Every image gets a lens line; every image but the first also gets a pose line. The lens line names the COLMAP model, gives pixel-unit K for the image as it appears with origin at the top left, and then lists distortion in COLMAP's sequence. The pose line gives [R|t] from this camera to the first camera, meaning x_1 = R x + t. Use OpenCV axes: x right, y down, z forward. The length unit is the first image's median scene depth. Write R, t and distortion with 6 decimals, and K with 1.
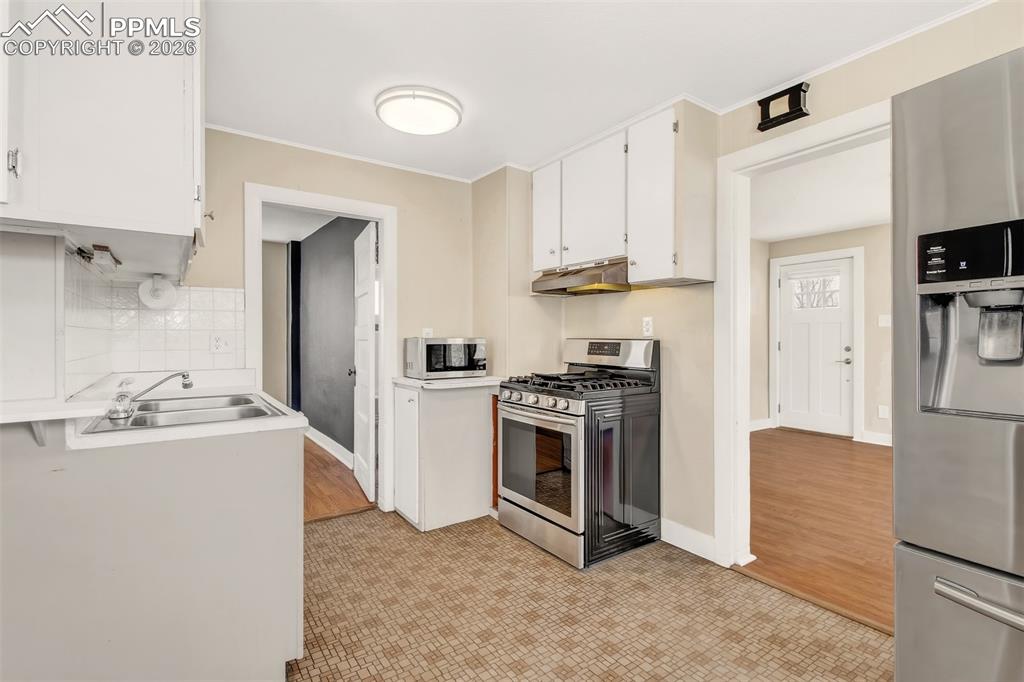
lens RADIAL K [[482.6, 0, 503.7], [0, 482.6, 336.6], [0, 0, 1]] dist [-0.002491, -0.002775]
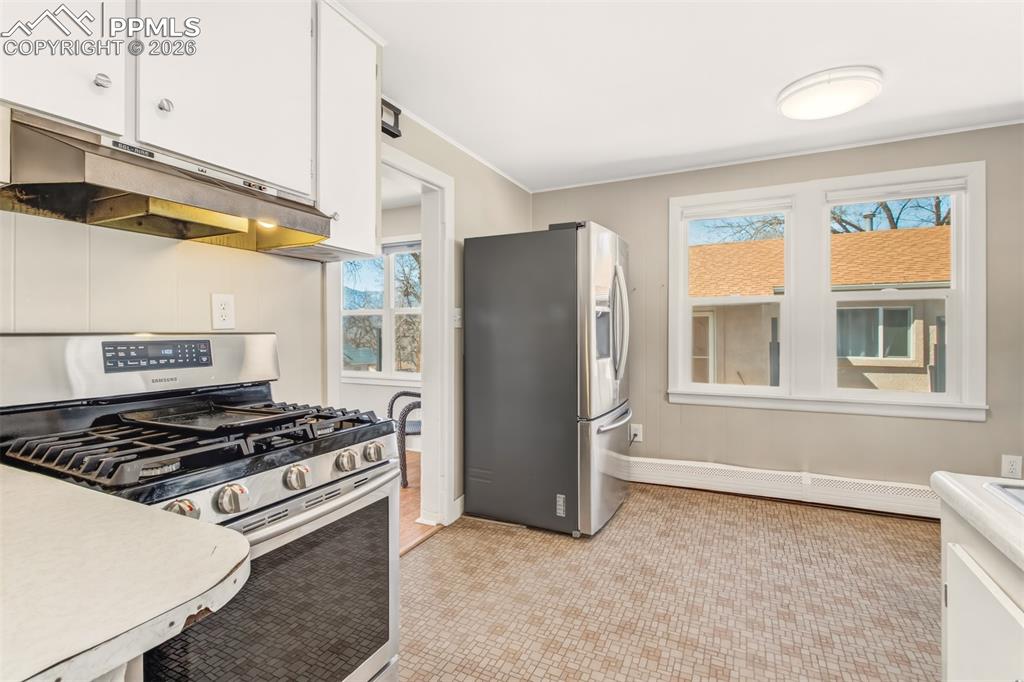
lens RADIAL K [[482.6, 0, 502.1], [0, 482.6, 334.7], [0, 0, 1]] dist [-0.002491, -0.002775]
pose [[-0.493533, -0.005707, 0.869709, -0.383278], [0.003199, 0.999960, 0.008377, 0.003807], [-0.869721, 0.006917, -0.493495, 1.040880]]
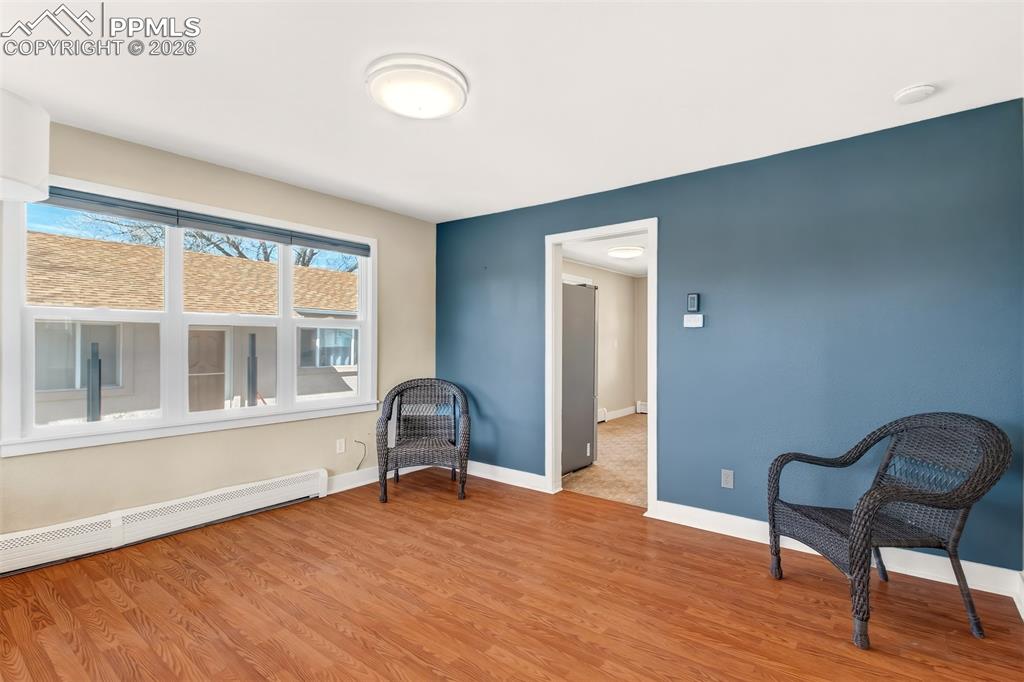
lens RADIAL K [[482.6, 0, 511.0], [0, 482.6, 344.8], [0, 0, 1]] dist [-0.002491, -0.002775]
pose [[-0.952606, -0.001280, -0.304203, 1.155068], [0.000439, 0.999984, -0.005582, 0.006276], [0.304206, -0.005452, -0.952591, 1.956444]]
